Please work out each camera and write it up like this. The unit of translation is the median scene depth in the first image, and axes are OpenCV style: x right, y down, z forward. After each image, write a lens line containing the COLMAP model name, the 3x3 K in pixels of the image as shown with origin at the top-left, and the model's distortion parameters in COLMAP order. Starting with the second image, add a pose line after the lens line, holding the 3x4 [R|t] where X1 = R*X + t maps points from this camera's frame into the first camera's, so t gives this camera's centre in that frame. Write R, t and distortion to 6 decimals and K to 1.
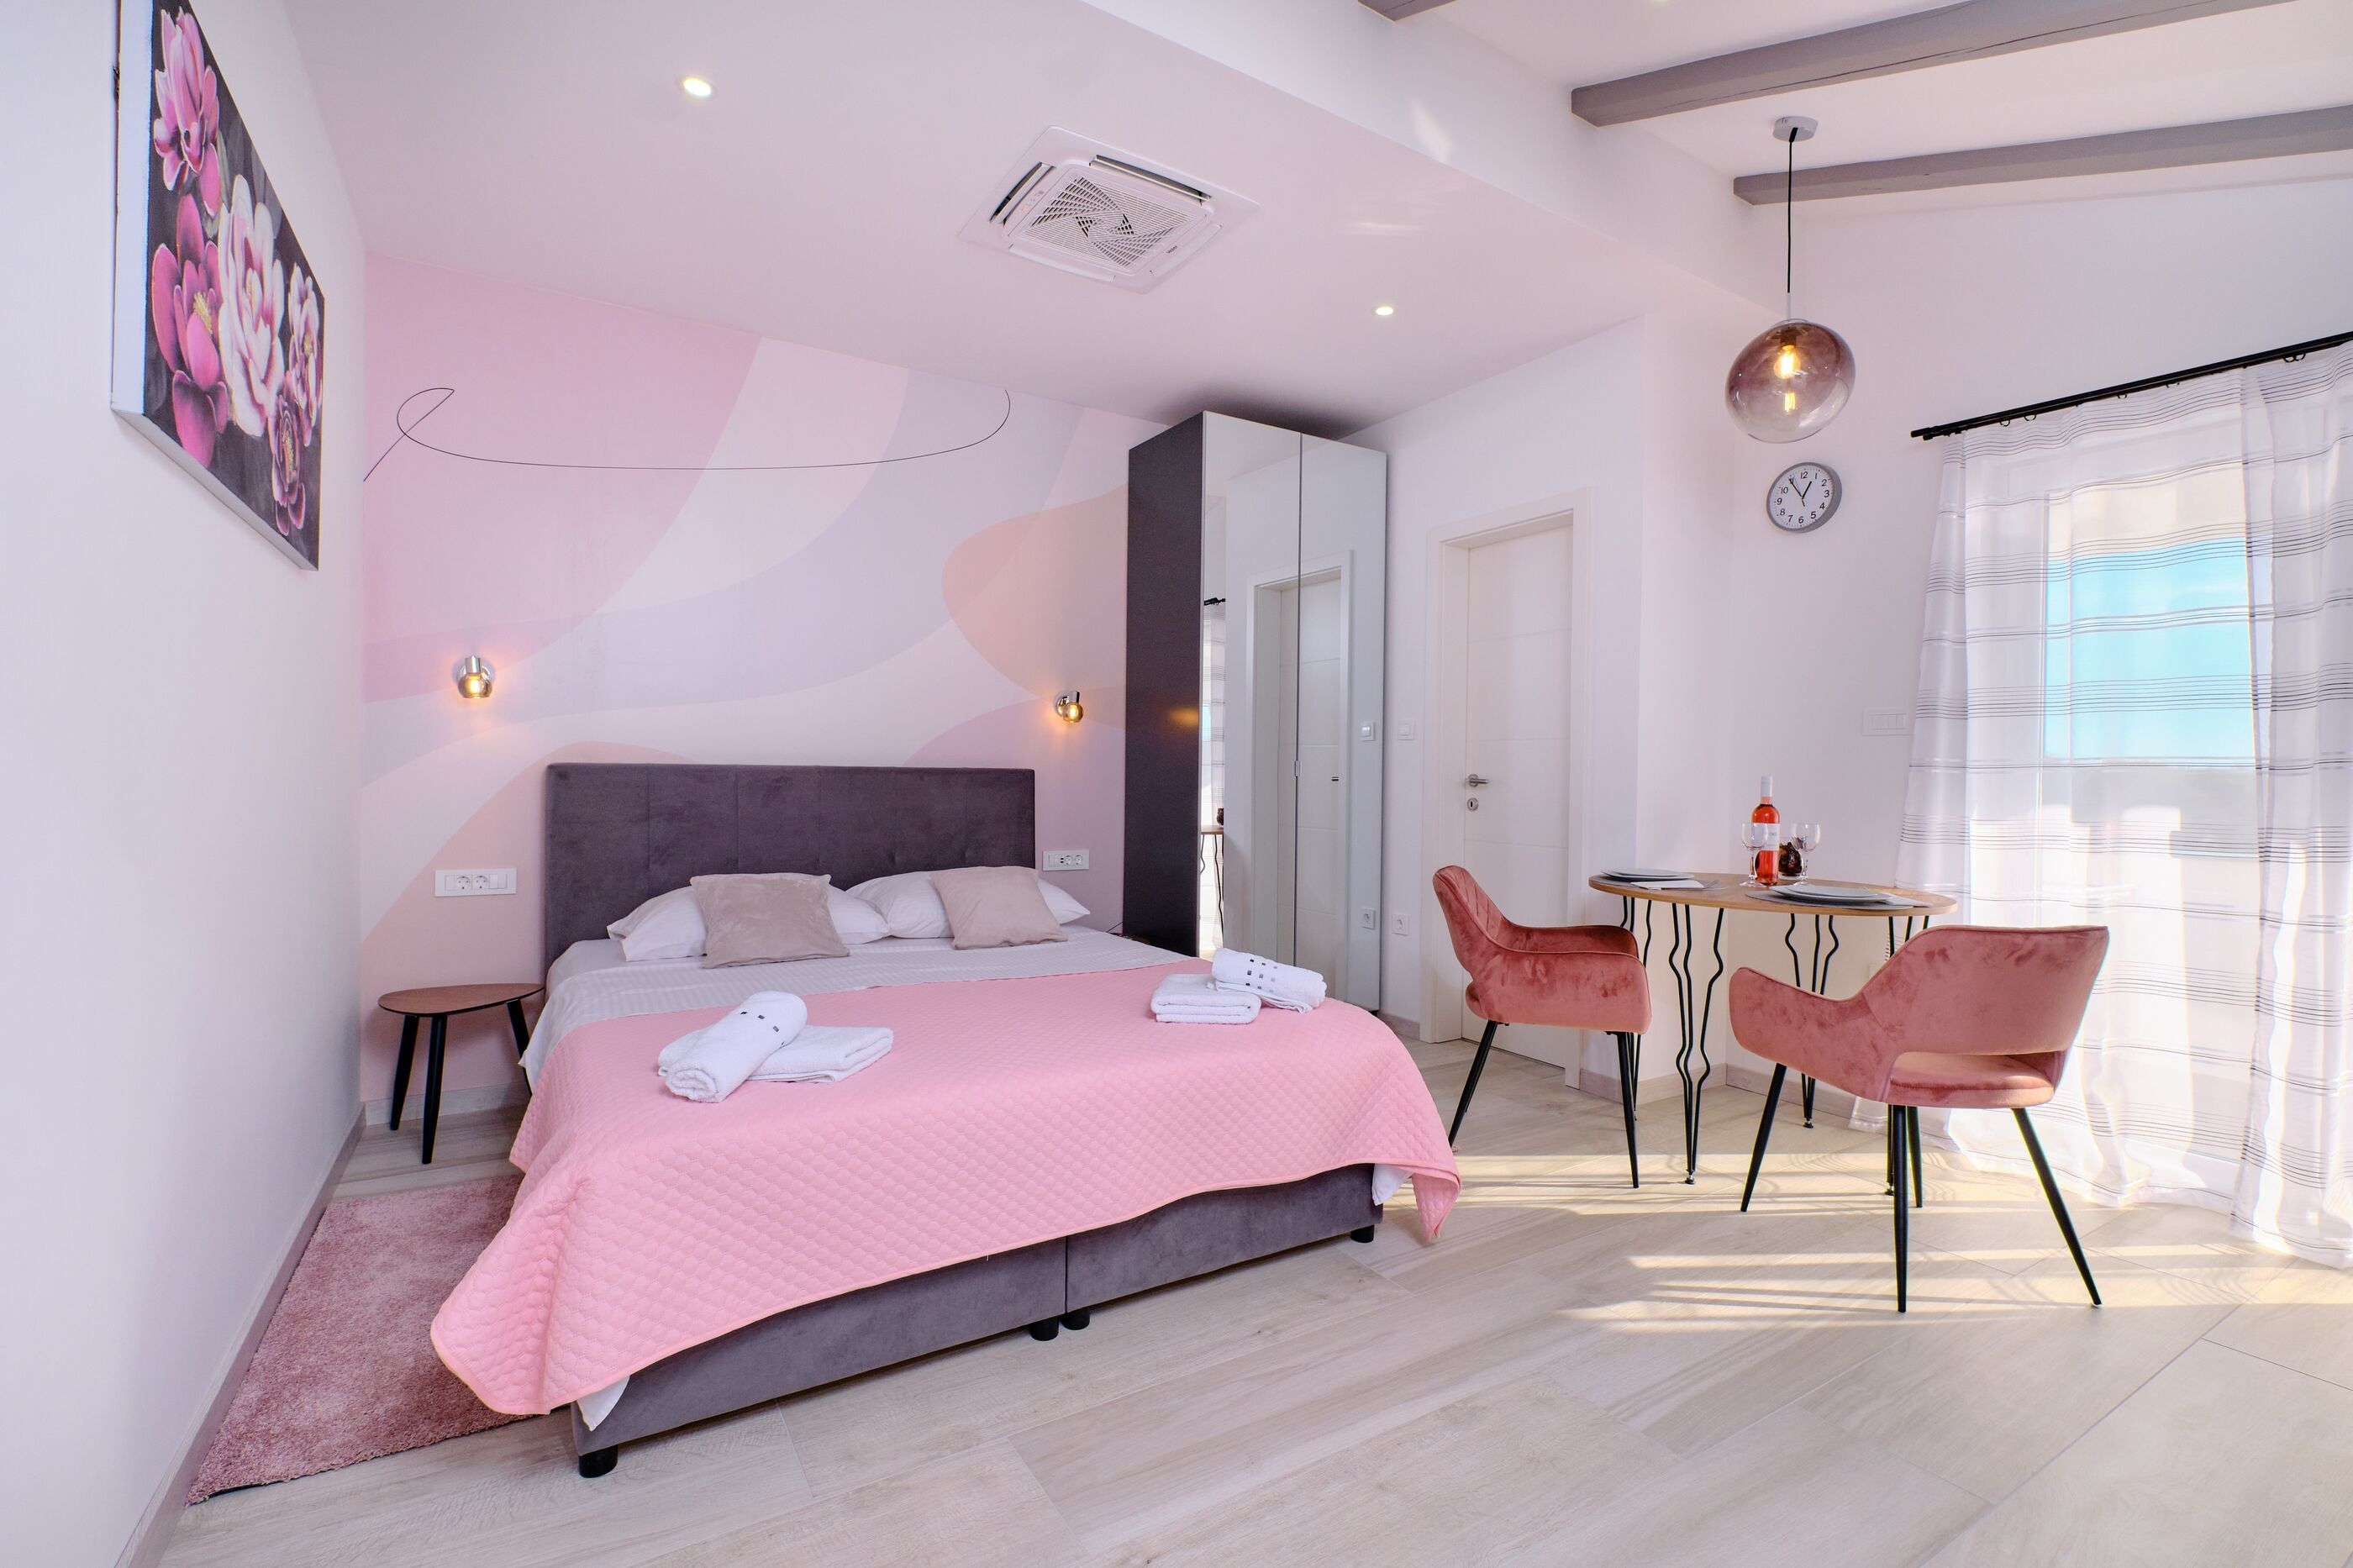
lens RADIAL K [[1044.5, 0, 1171.2], [0, 1044.5, 753.9], [0, 0, 1]] dist [0.001869, -0.000616]
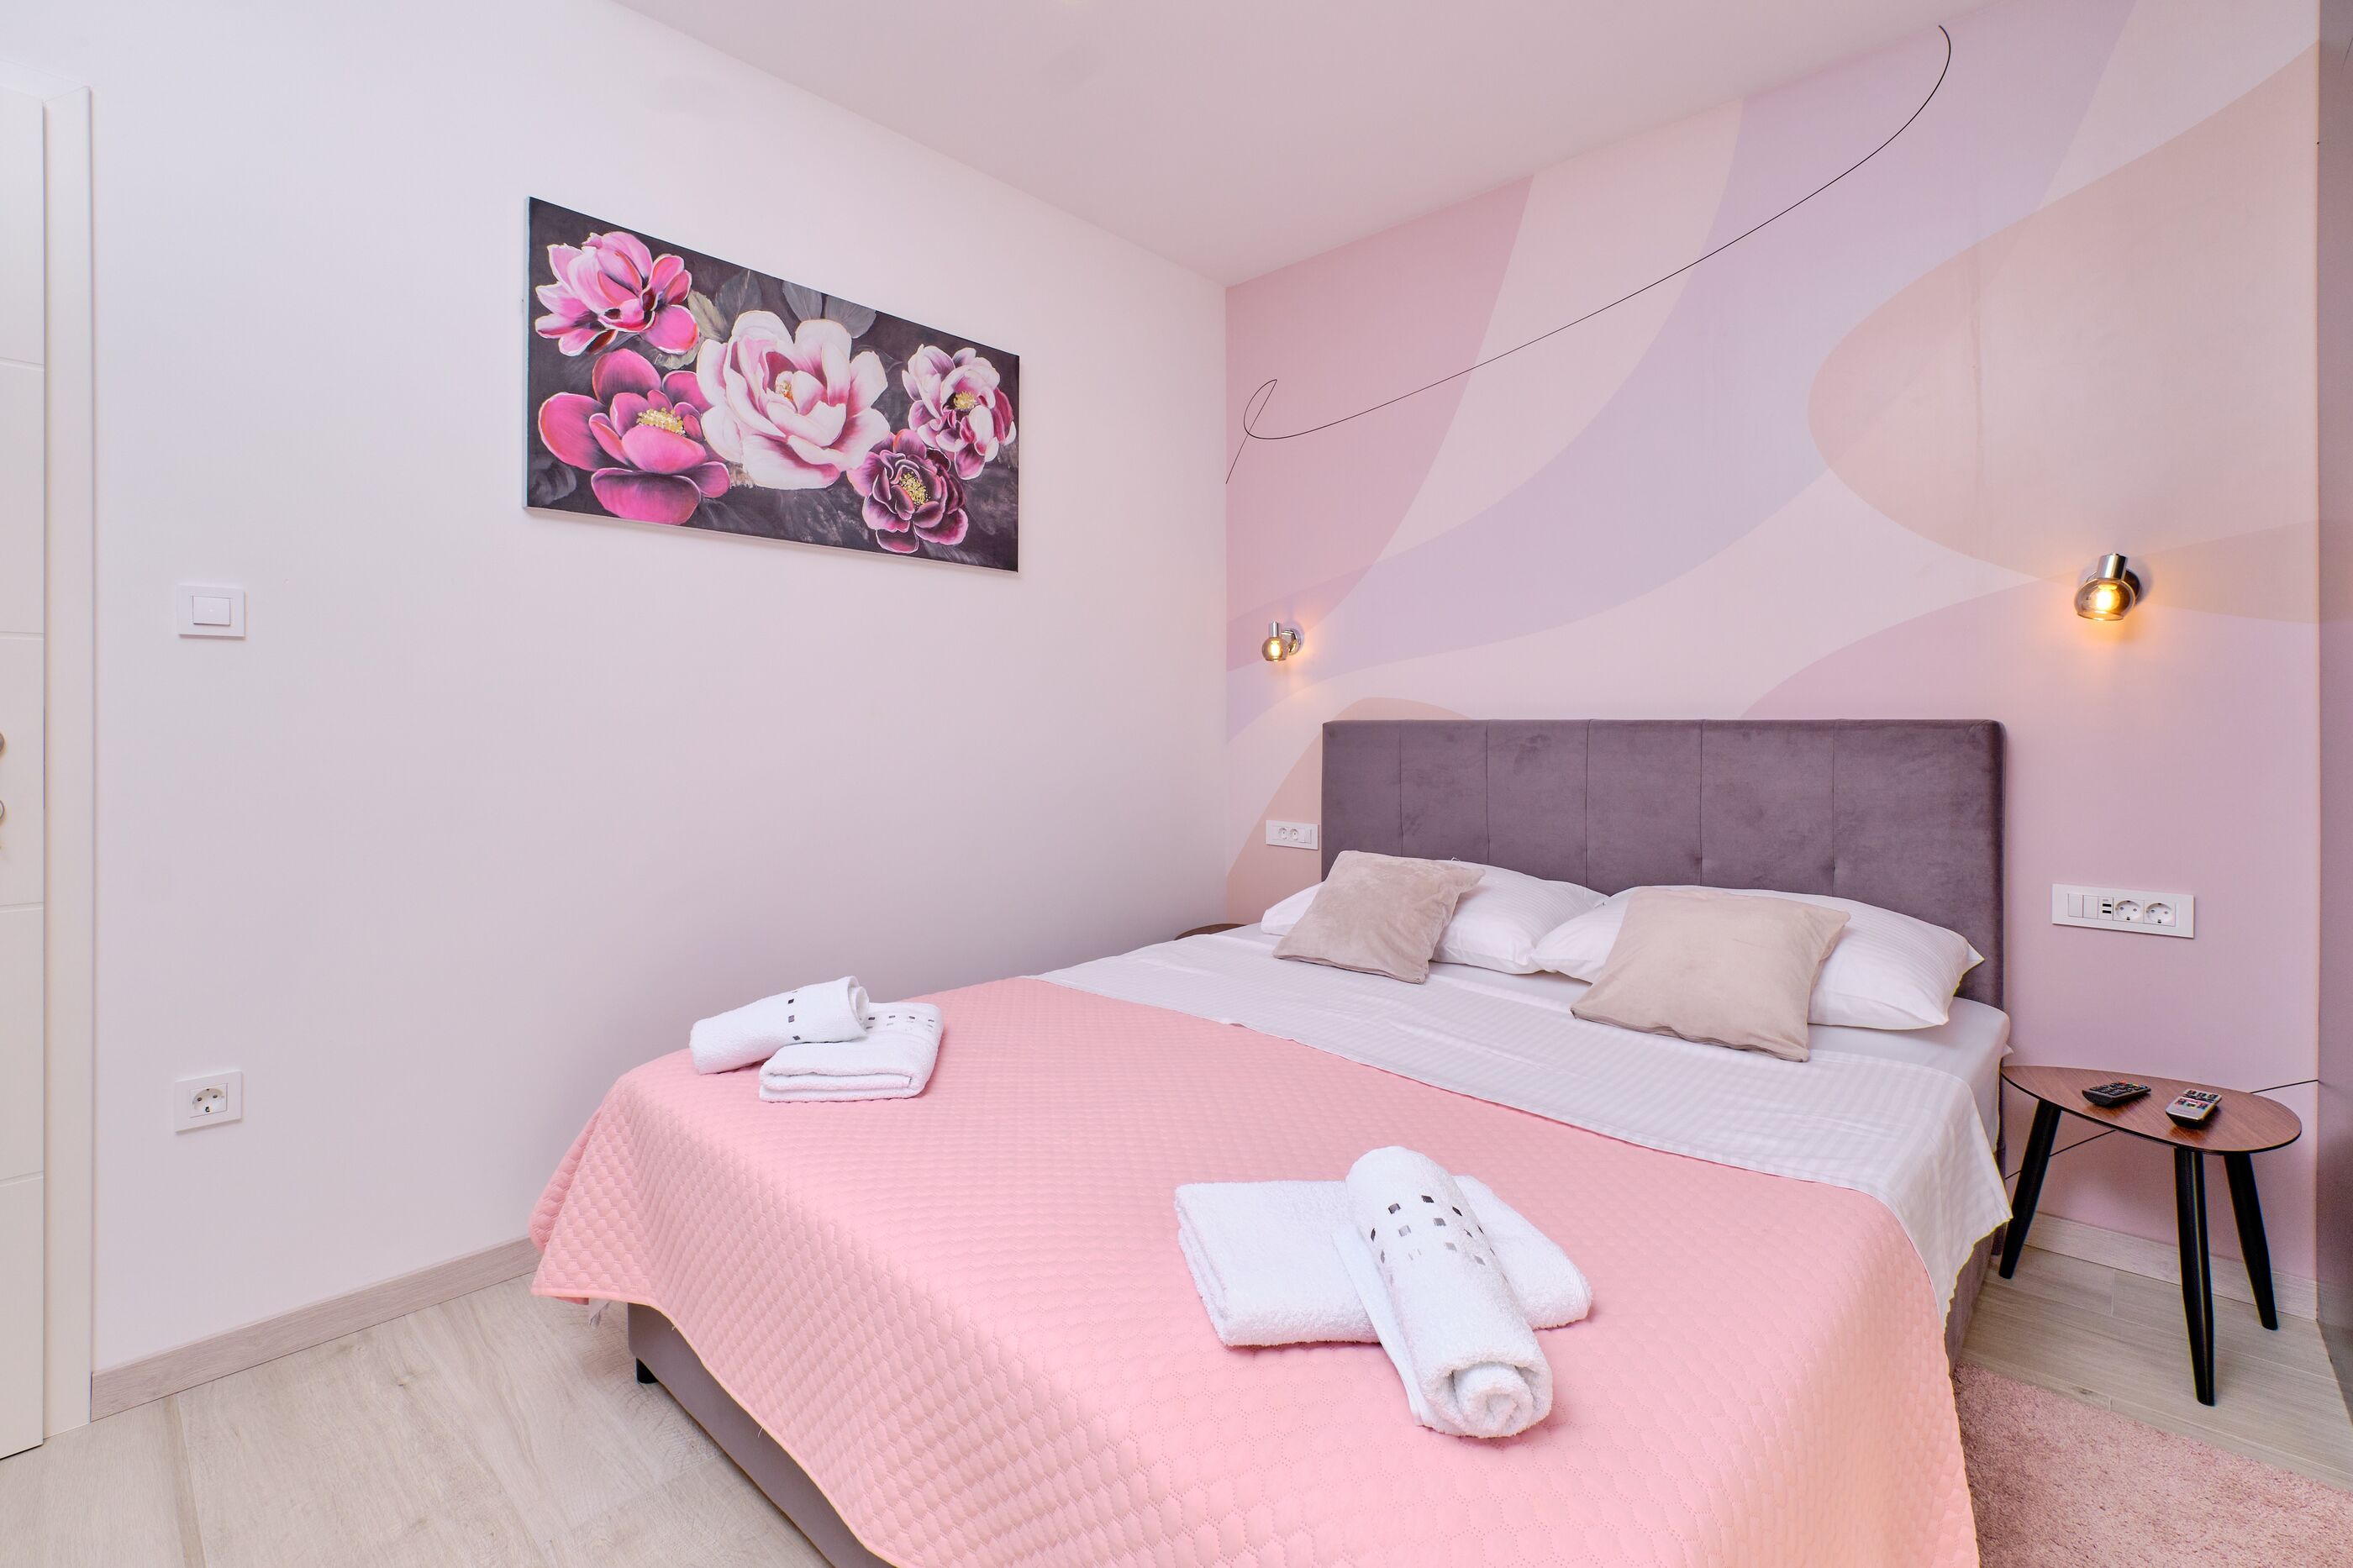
lens RADIAL K [[1034.8, 0, 1179.8], [0, 1034.8, 715.1], [0, 0, 1]] dist [-0.000343, -0.000238]
pose [[0.272387, -0.018506, -0.962010, 0.312500], [0.020636, 0.999697, -0.013388, 0.013253], [0.961967, -0.016205, 0.272686, 0.599500]]
